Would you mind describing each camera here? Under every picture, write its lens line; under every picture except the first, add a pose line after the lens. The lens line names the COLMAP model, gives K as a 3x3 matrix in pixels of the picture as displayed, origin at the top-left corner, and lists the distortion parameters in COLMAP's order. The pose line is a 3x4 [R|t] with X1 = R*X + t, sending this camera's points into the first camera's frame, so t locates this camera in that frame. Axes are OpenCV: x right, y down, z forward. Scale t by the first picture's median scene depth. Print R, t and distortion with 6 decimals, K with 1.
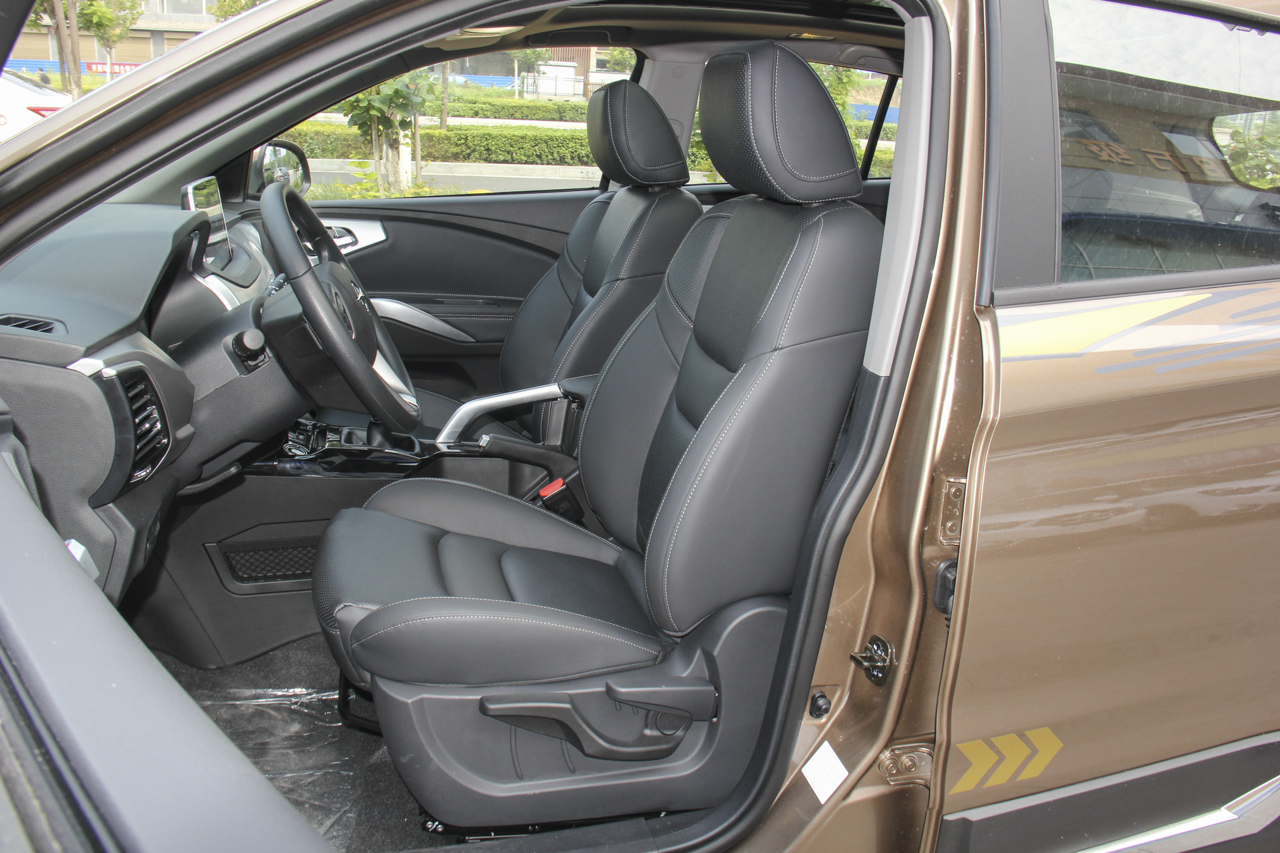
lens RADIAL K [[1085.6, 0, 643.1], [0, 1085.6, 424.5], [0, 0, 1]] dist [-0.147686, 0.090299]
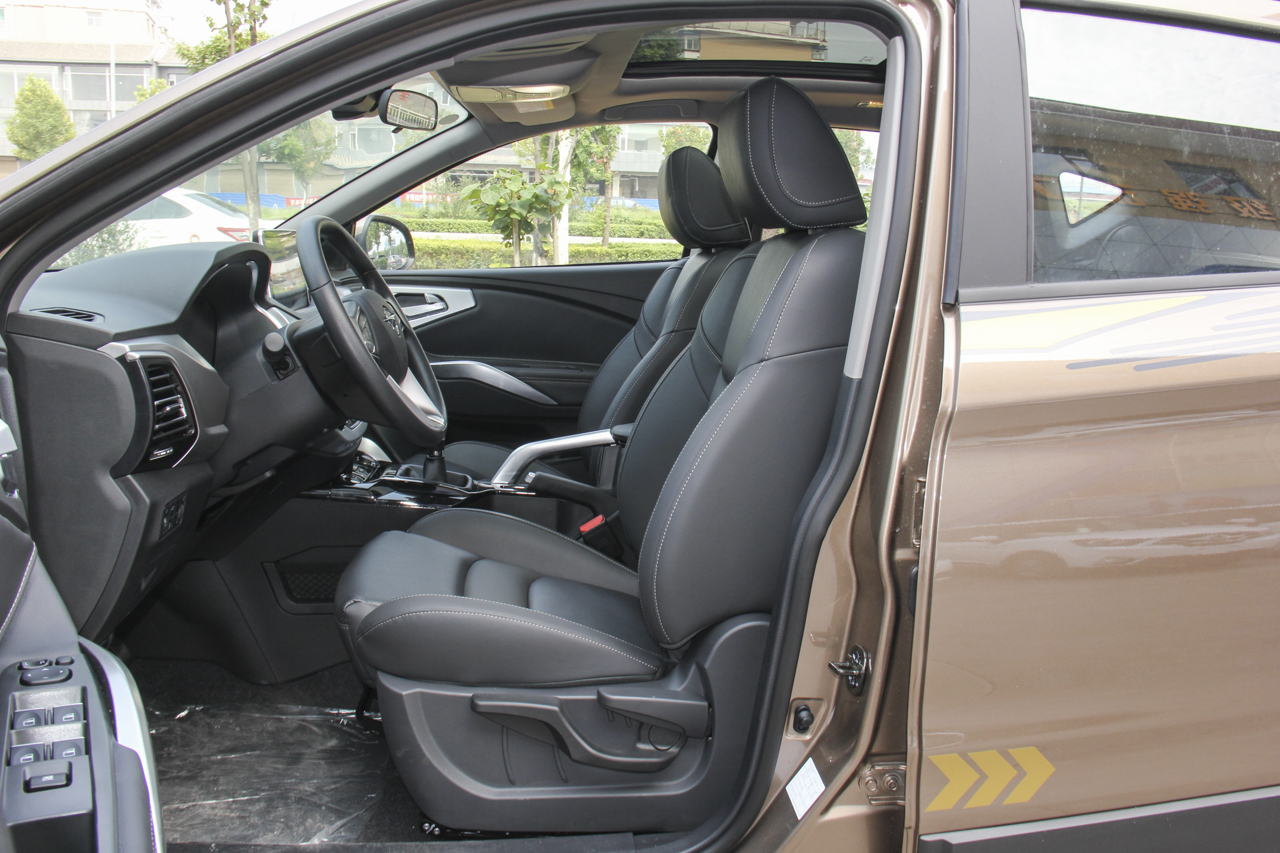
lens RADIAL K [[1085.6, 0, 614.3], [0, 1085.6, 400.5], [0, 0, 1]] dist [-0.147686, 0.090299]
pose [[0.986111, 0.008191, -0.165884, 0.147963], [-0.028797, 0.992088, -0.122198, 0.093296], [0.163570, 0.125278, 0.978545, -0.020681]]
